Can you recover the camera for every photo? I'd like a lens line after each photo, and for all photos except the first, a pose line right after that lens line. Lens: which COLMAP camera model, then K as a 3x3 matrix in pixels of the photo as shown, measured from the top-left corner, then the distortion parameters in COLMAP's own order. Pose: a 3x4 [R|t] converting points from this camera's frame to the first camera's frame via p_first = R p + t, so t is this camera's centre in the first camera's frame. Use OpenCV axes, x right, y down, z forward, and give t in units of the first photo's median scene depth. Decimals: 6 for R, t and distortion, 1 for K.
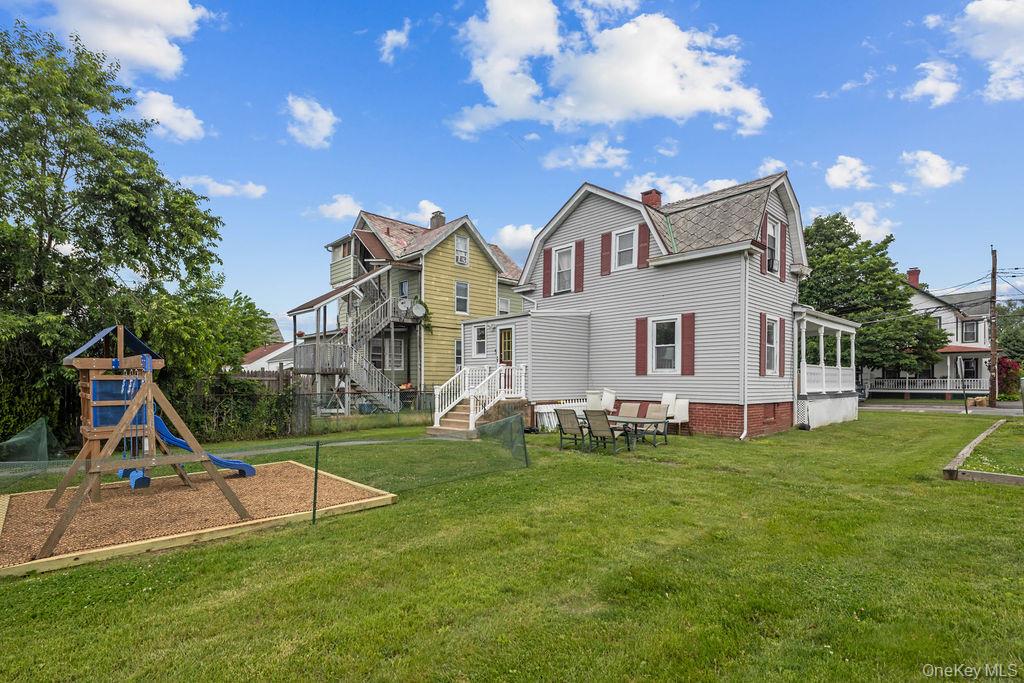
lens RADIAL K [[504.7, 0, 531.8], [0, 504.7, 368.2], [0, 0, 1]] dist [-0.004343, -0.000607]
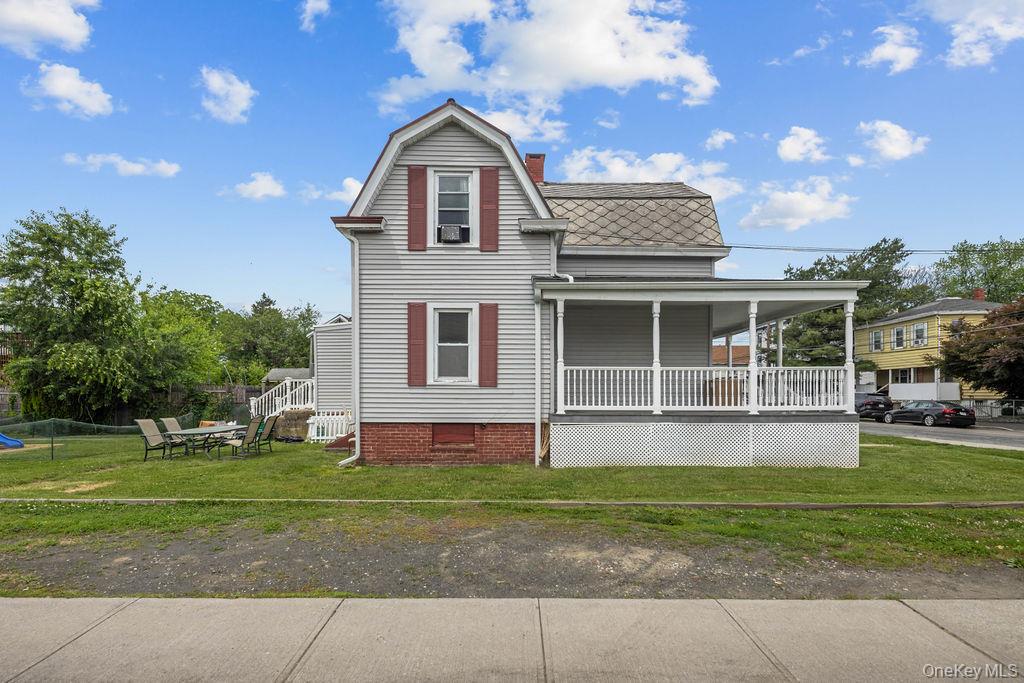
lens RADIAL K [[504.7, 0, 507.8], [0, 504.7, 351.0], [0, 0, 1]] dist [-0.004343, -0.000607]
pose [[0.999969, -0.007823, -0.000912, 0.080474], [0.007822, 0.999968, -0.001610, -0.007703], [0.000924, 0.001603, 0.999998, 0.064899]]
